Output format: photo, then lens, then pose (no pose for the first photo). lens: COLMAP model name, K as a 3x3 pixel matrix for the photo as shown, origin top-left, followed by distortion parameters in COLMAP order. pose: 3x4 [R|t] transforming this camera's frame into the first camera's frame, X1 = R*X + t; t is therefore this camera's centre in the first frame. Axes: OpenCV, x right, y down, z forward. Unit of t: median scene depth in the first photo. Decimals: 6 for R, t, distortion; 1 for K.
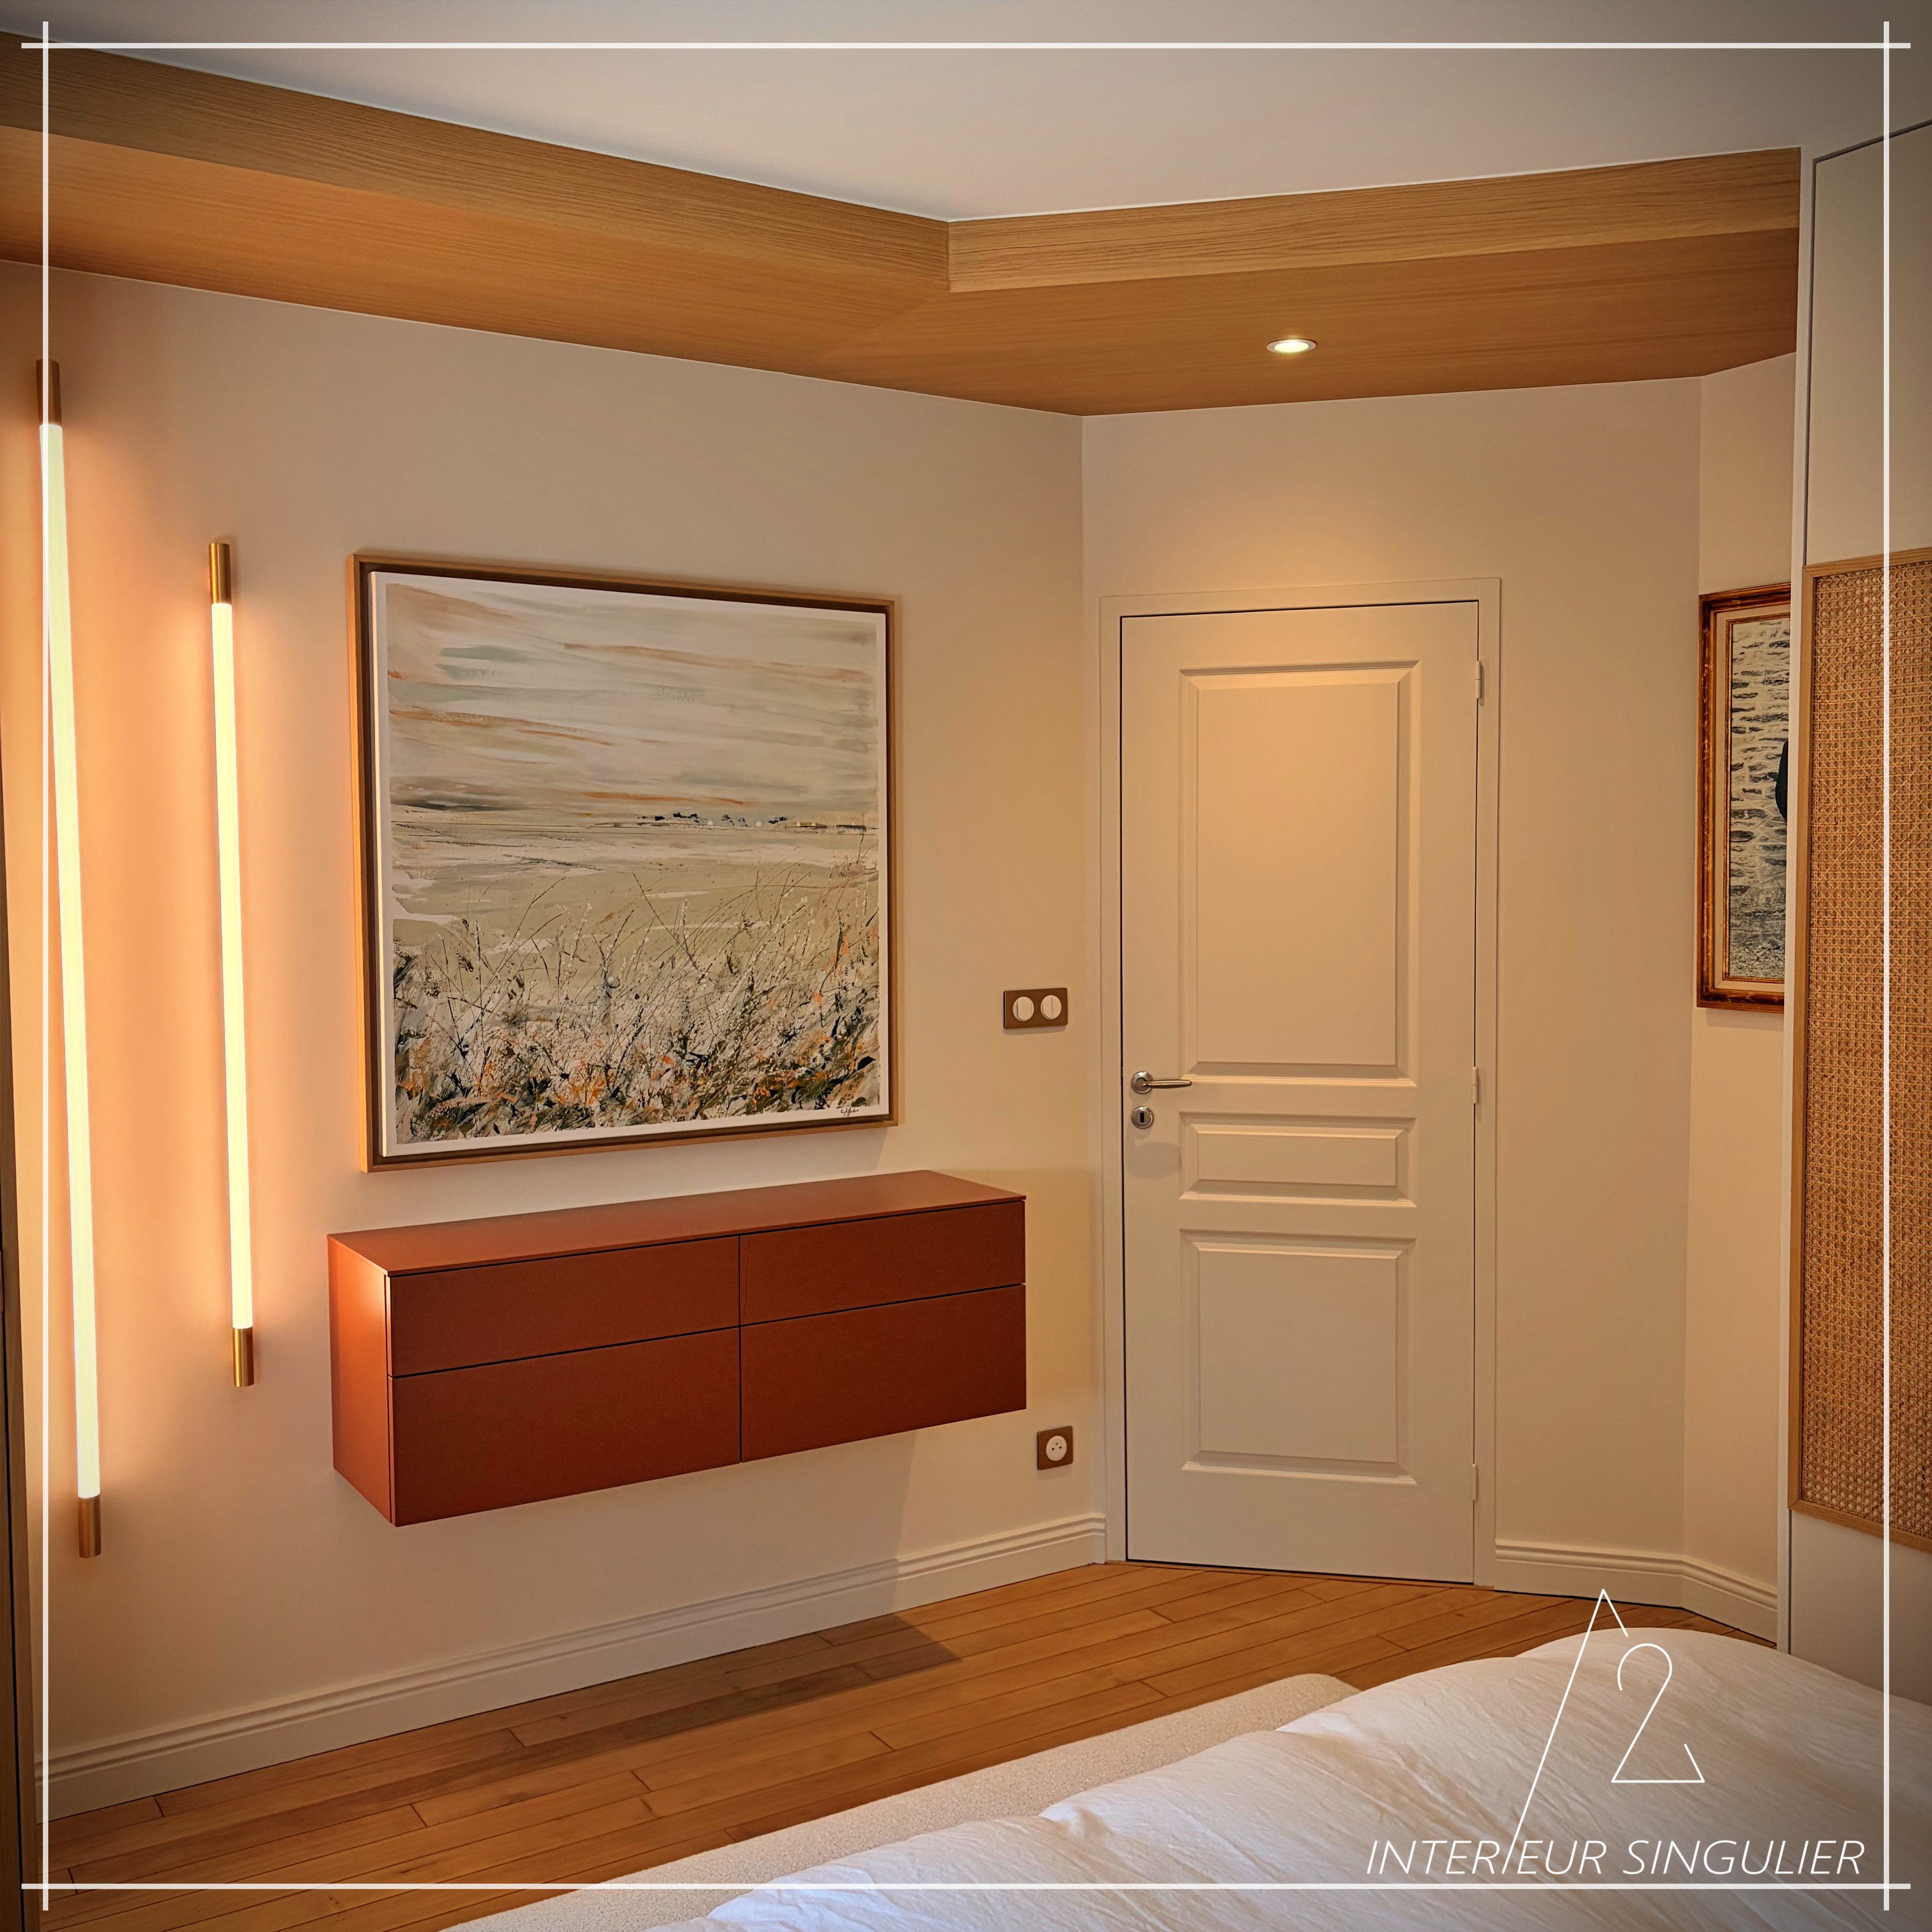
lens RADIAL K [[2024.5, 0, 959.6], [0, 2024.5, 974.6], [0, 0, 1]] dist [0.020821, 0.000000]
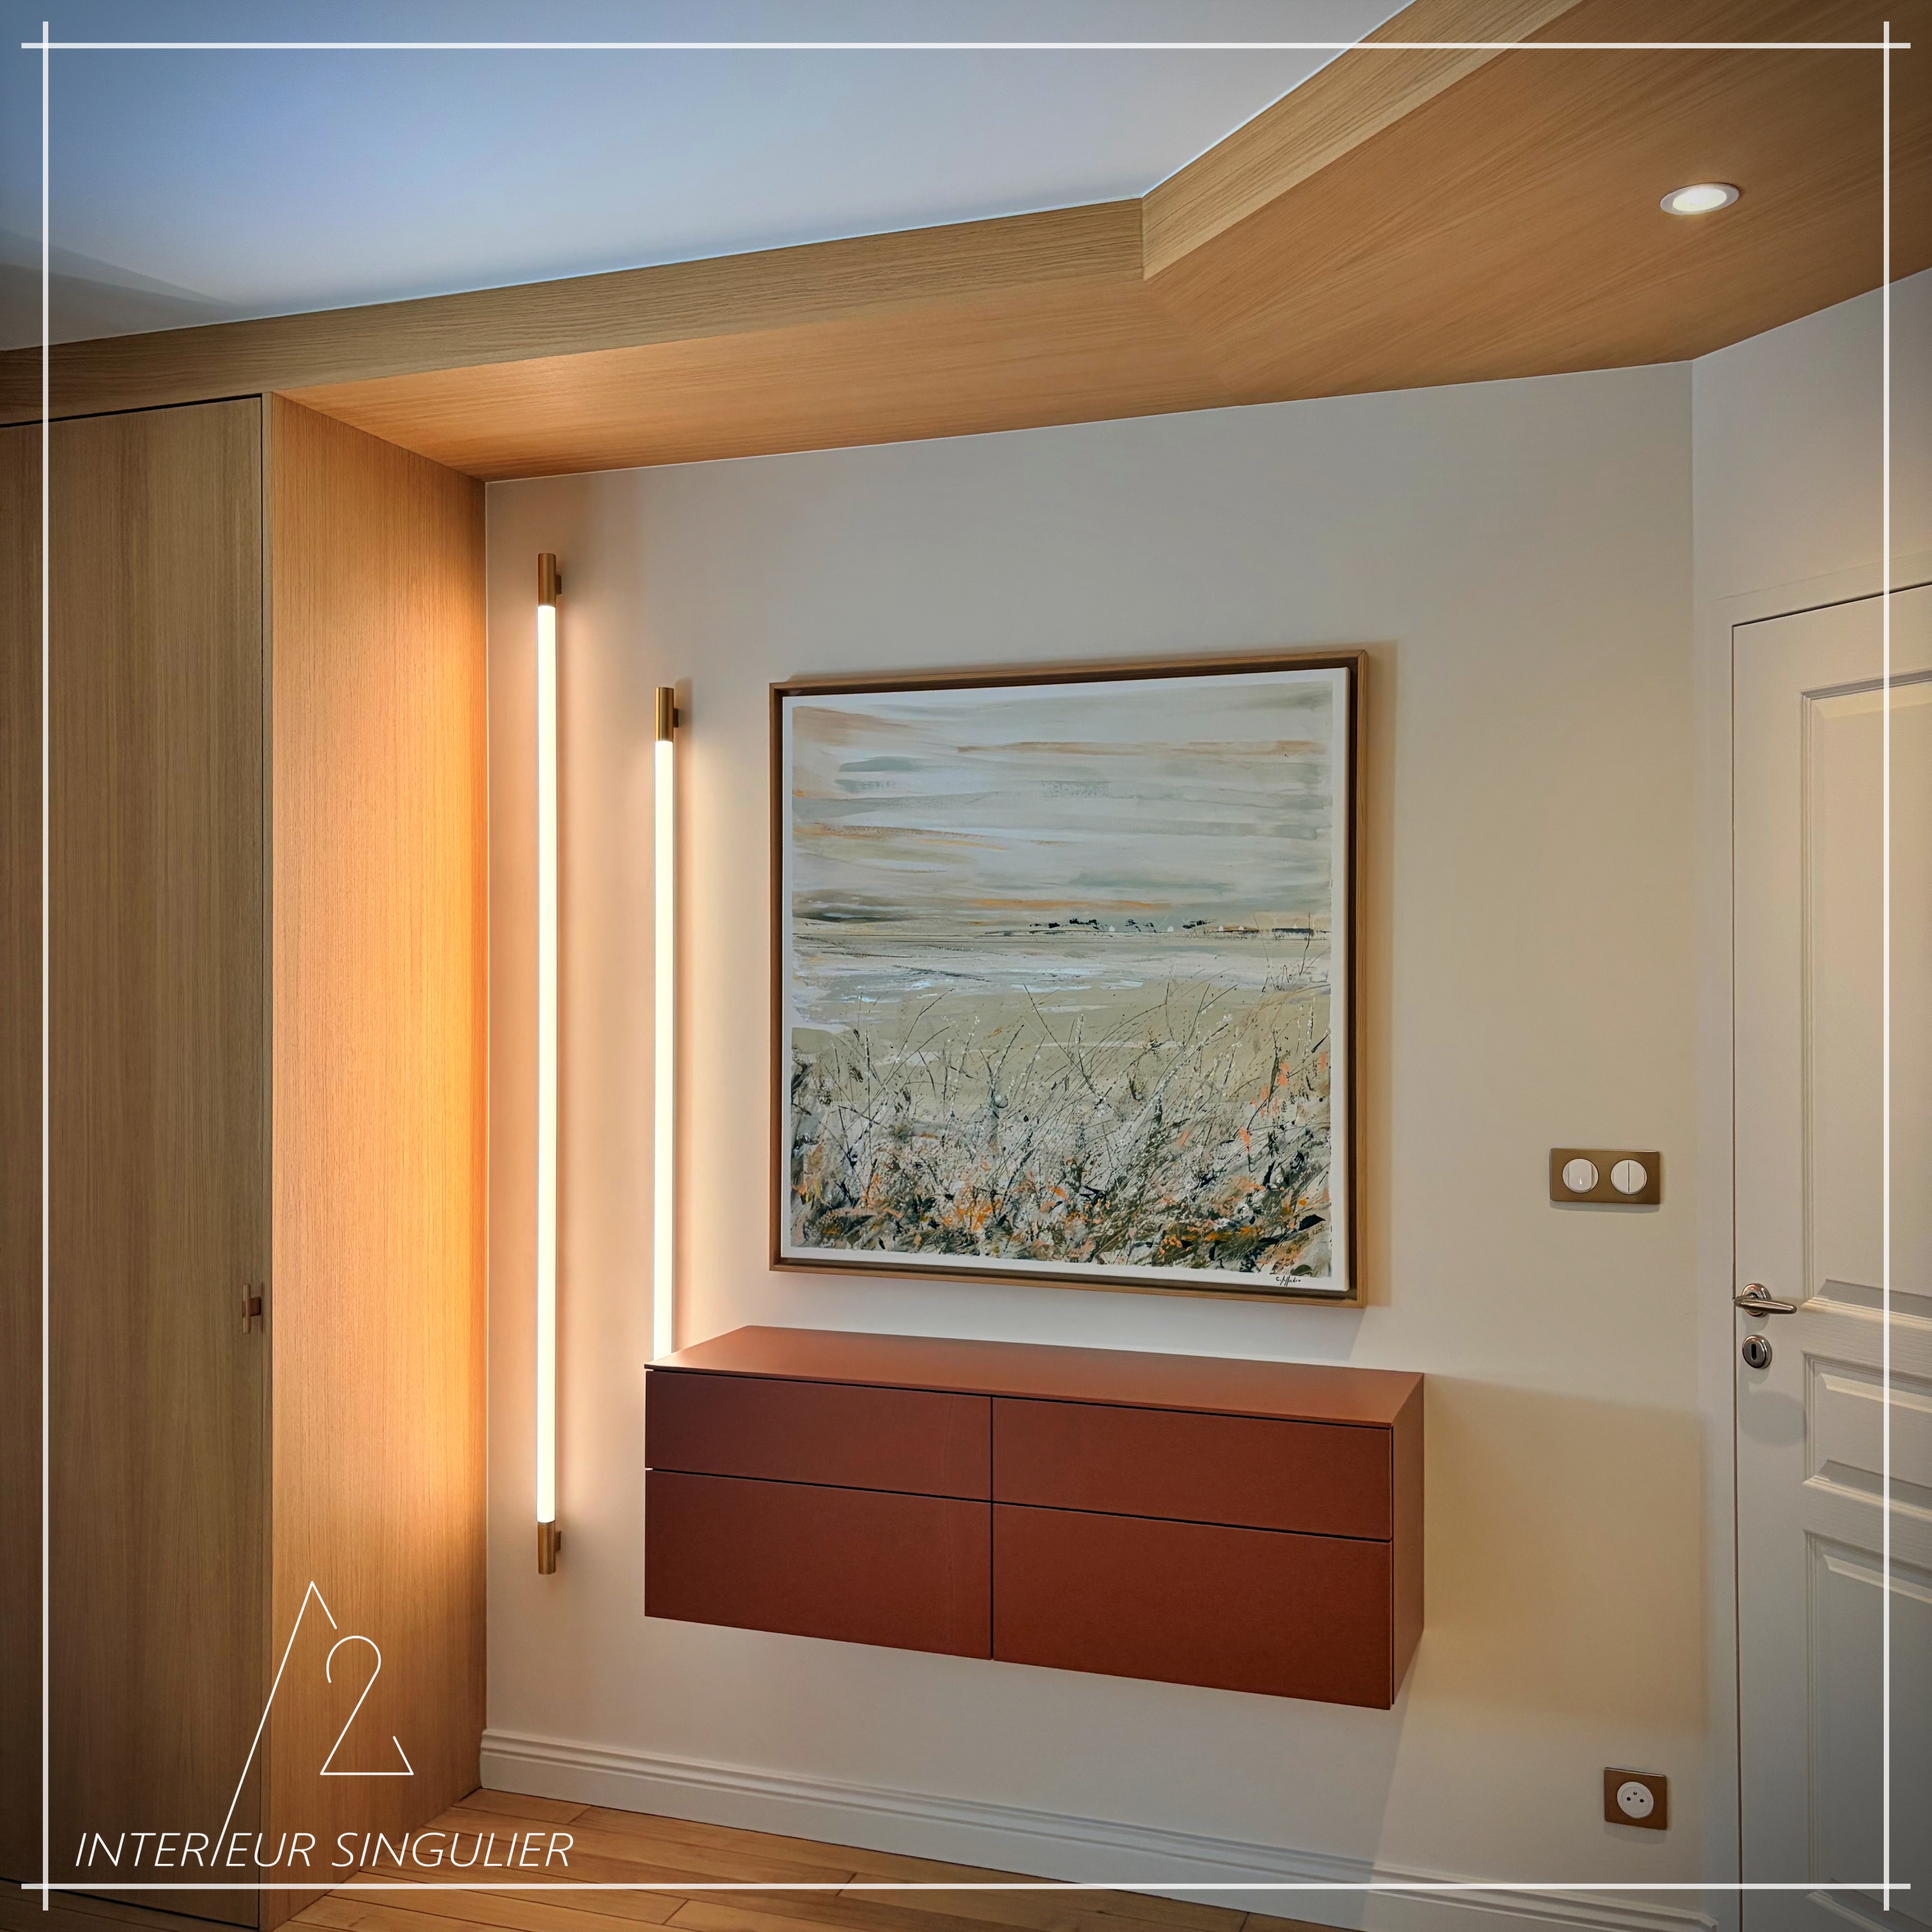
lens RADIAL K [[2024.5, 0, 960.9], [0, 2024.5, 967.7], [0, 0, 1]] dist [0.020821, 0.000000]
pose [[0.558155, -0.010590, -0.829669, 0.576385], [-0.055260, 0.997224, -0.049904, -0.009941], [0.827895, 0.073702, 0.556020, 0.450932]]
